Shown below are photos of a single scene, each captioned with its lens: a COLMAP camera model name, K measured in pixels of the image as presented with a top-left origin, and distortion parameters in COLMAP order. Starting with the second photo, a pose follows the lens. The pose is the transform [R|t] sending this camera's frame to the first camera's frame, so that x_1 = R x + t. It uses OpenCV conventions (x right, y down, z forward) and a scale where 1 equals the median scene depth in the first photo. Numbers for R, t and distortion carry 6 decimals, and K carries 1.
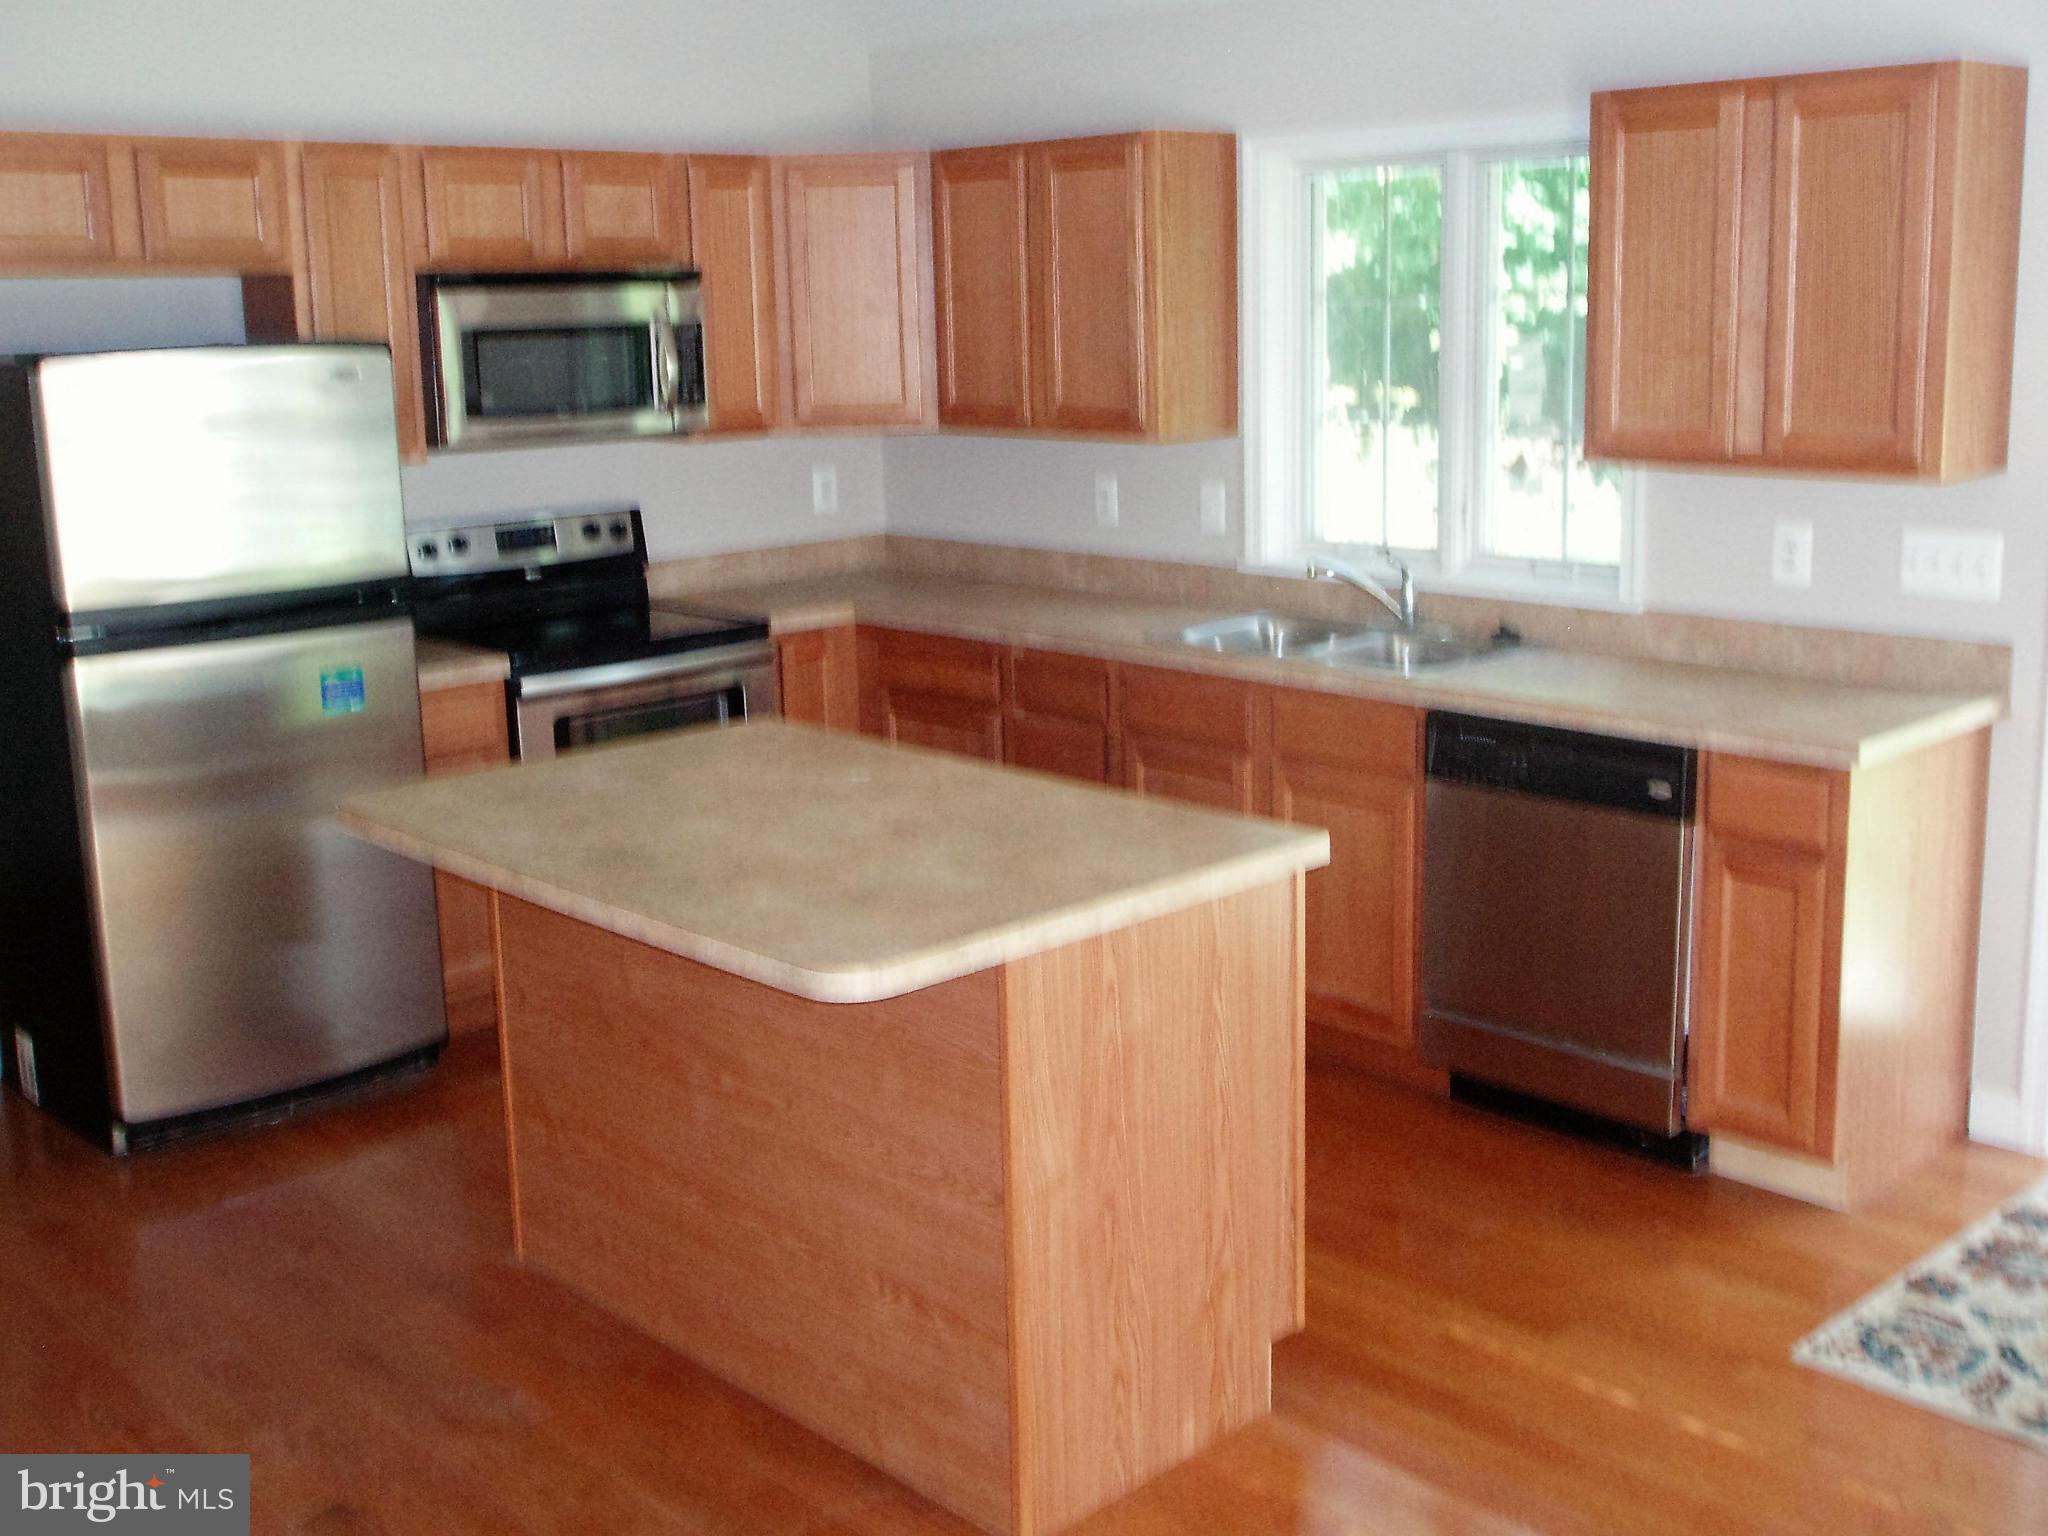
lens RADIAL K [[2117.7, 0, 1027.4], [0, 2117.7, 748.2], [0, 0, 1]] dist [-0.027689, 0.000000]
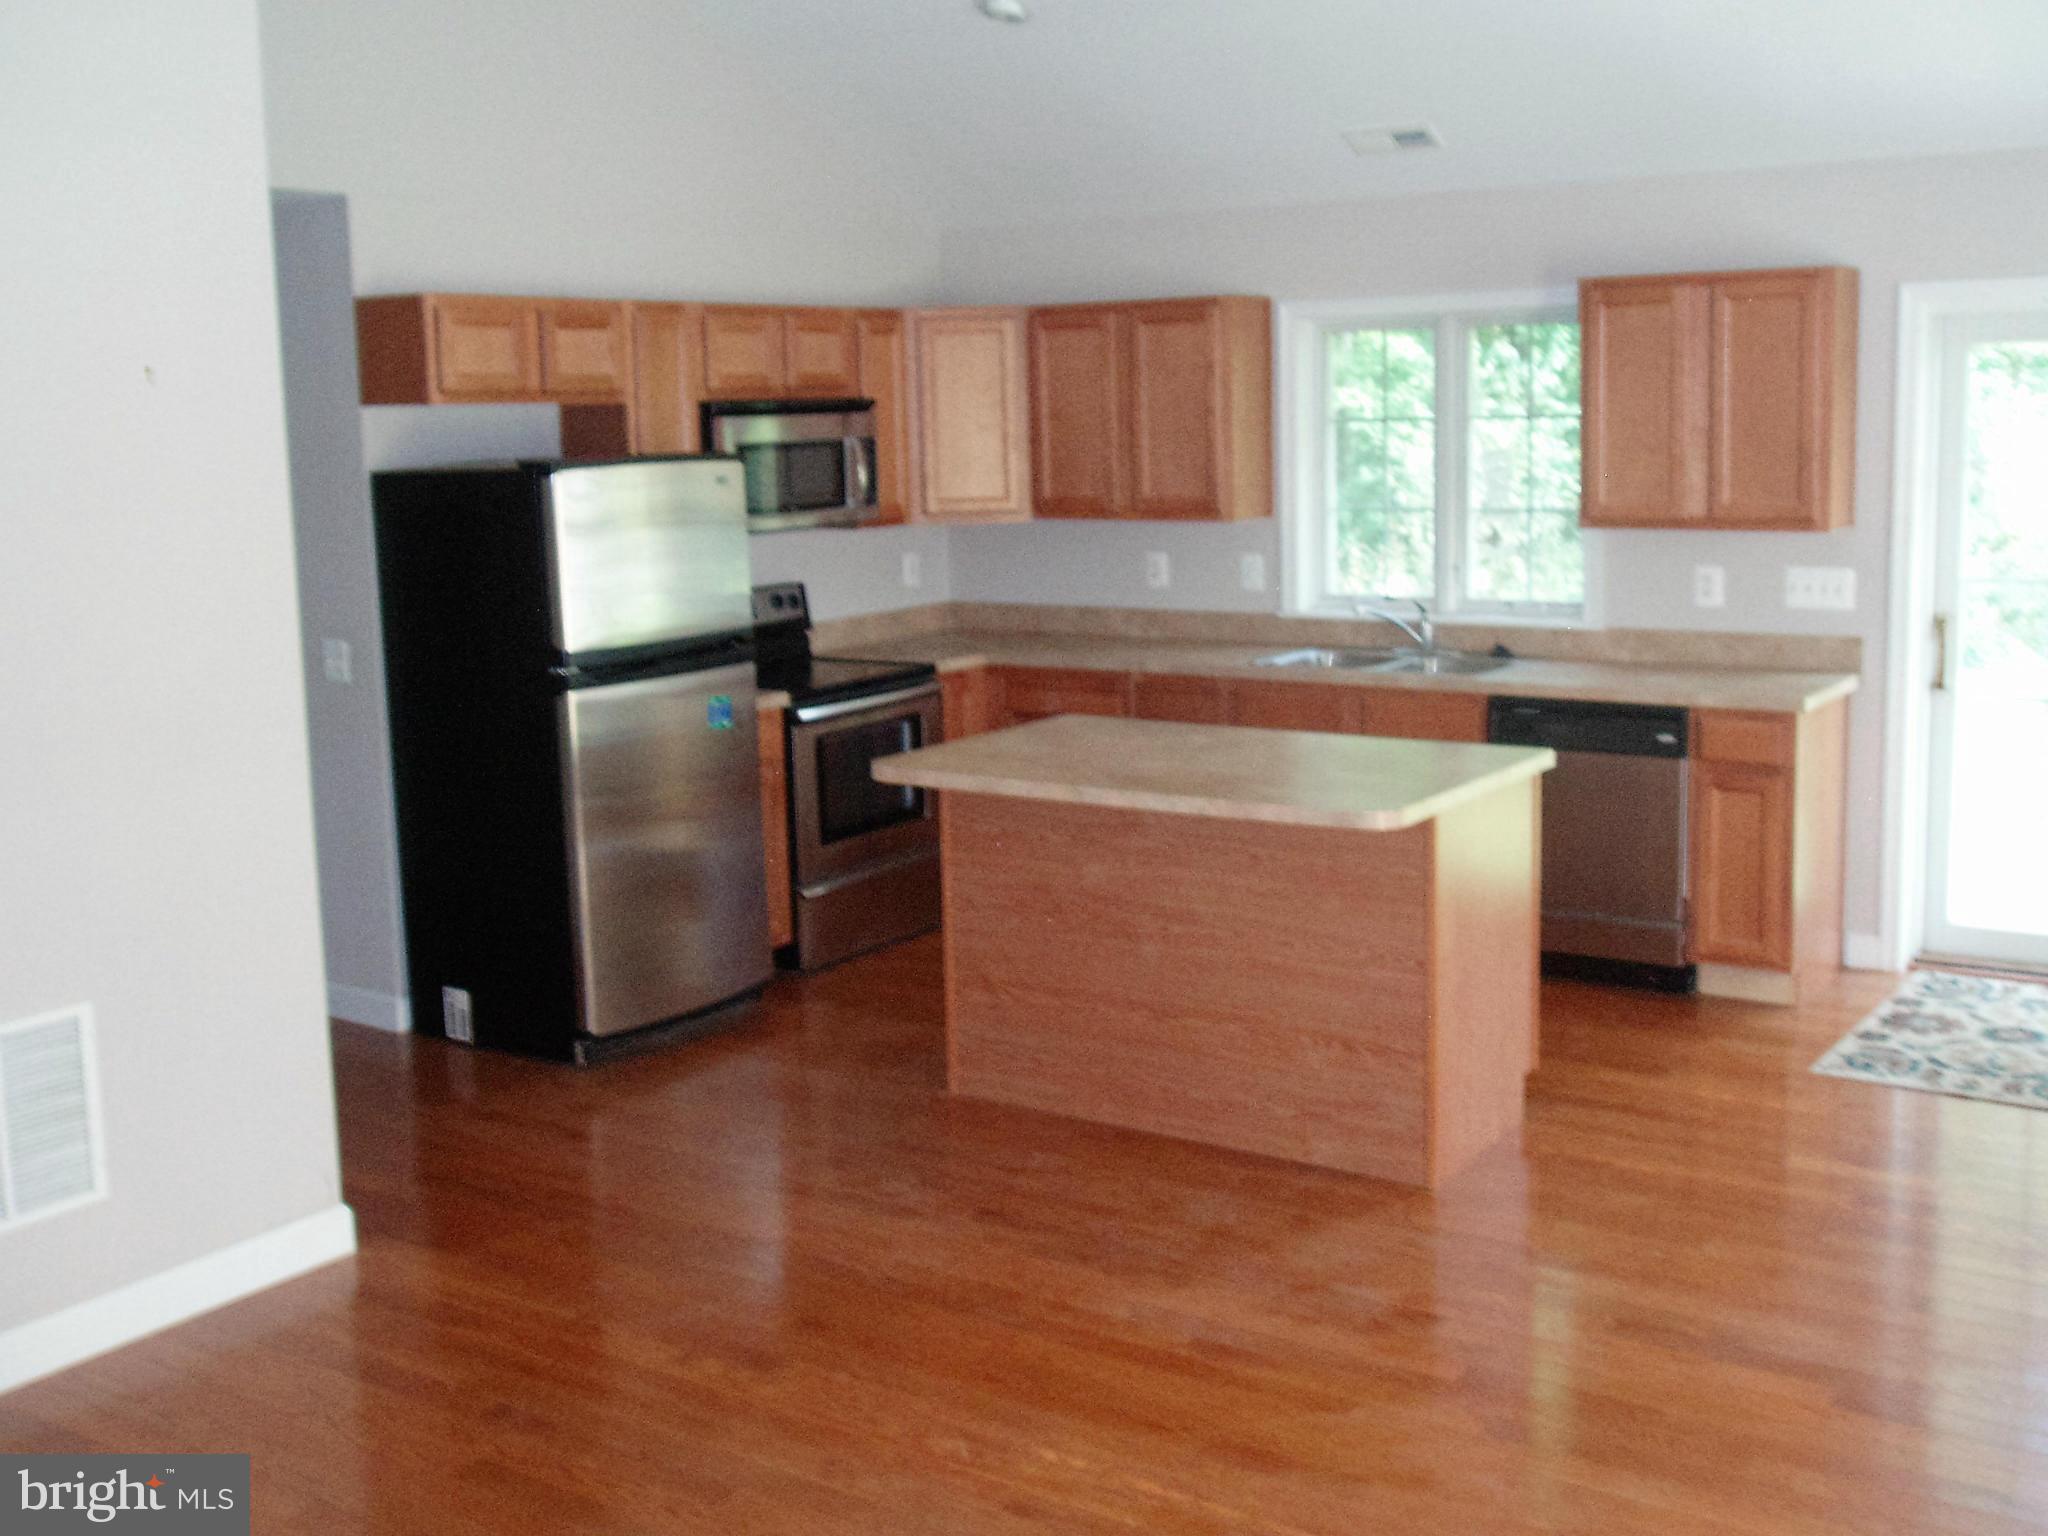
lens RADIAL K [[2117.7, 0, 1016.7], [0, 2117.7, 770.4], [0, 0, 1]] dist [-0.027689, 0.000000]
pose [[0.979893, -0.038103, 0.195854, -0.395766], [0.046514, 0.998174, -0.038527, 0.069095], [-0.194028, 0.046862, 0.979876, -0.344406]]
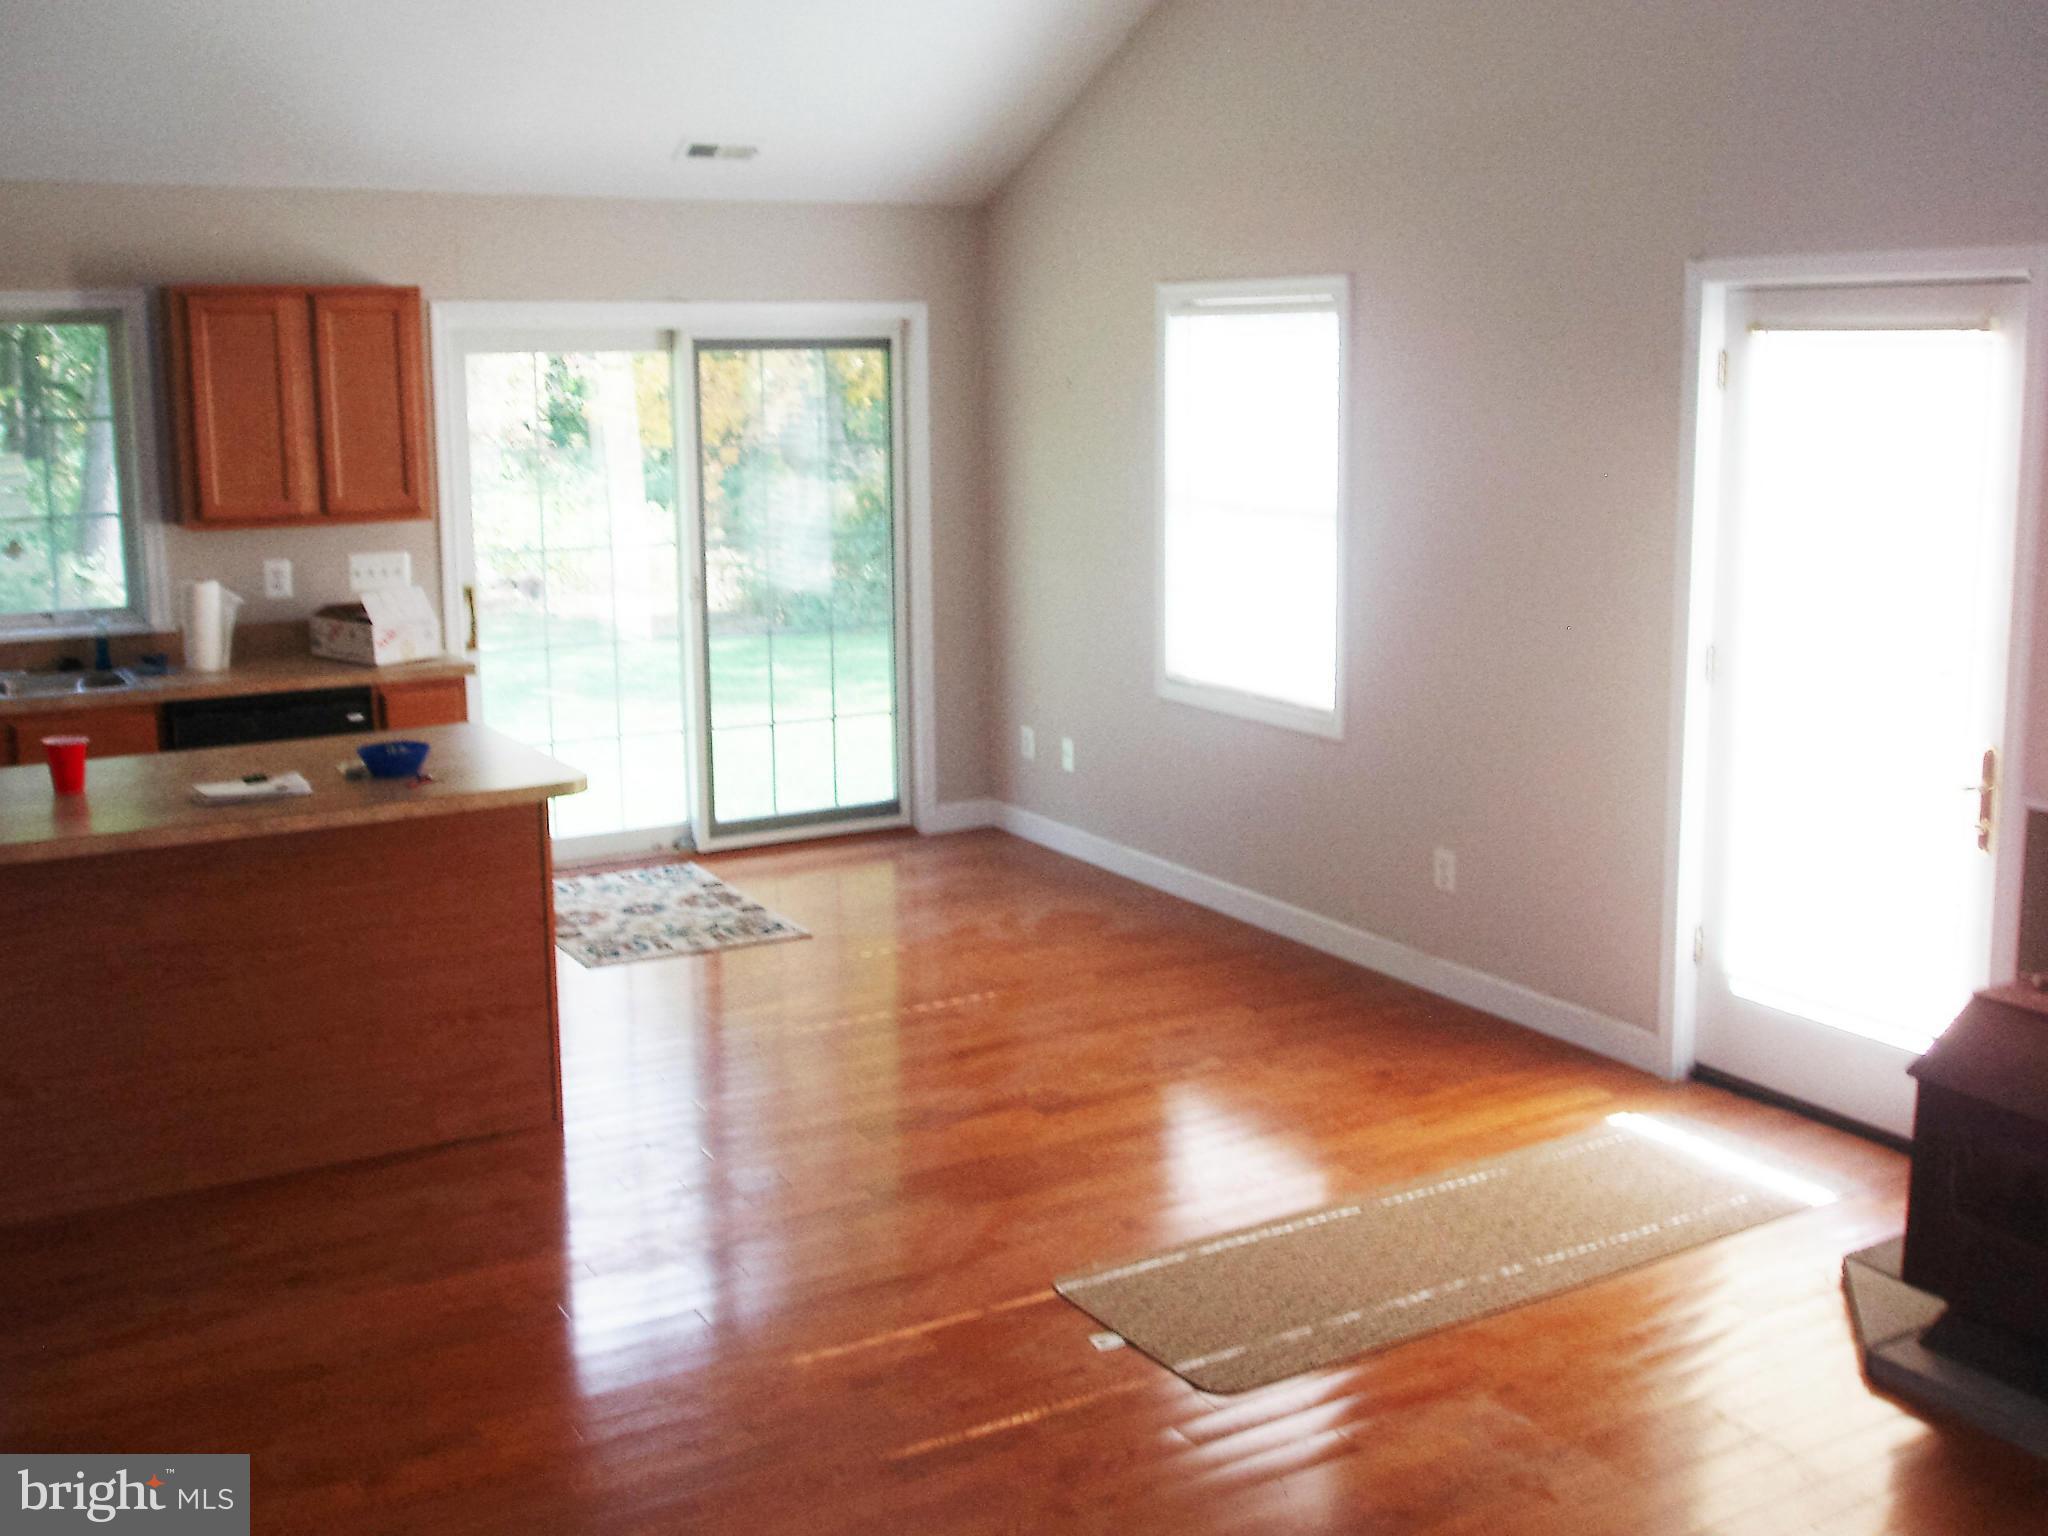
lens RADIAL K [[2117.7, 0, 1028.5], [0, 2117.7, 760.8], [0, 0, 1]] dist [-0.027689, 0.000000]
pose [[0.230211, -0.163507, 0.959306, -1.011188], [0.202408, 0.972270, 0.117144, -0.029079], [-0.951858, 0.167204, 0.256923, 0.072481]]
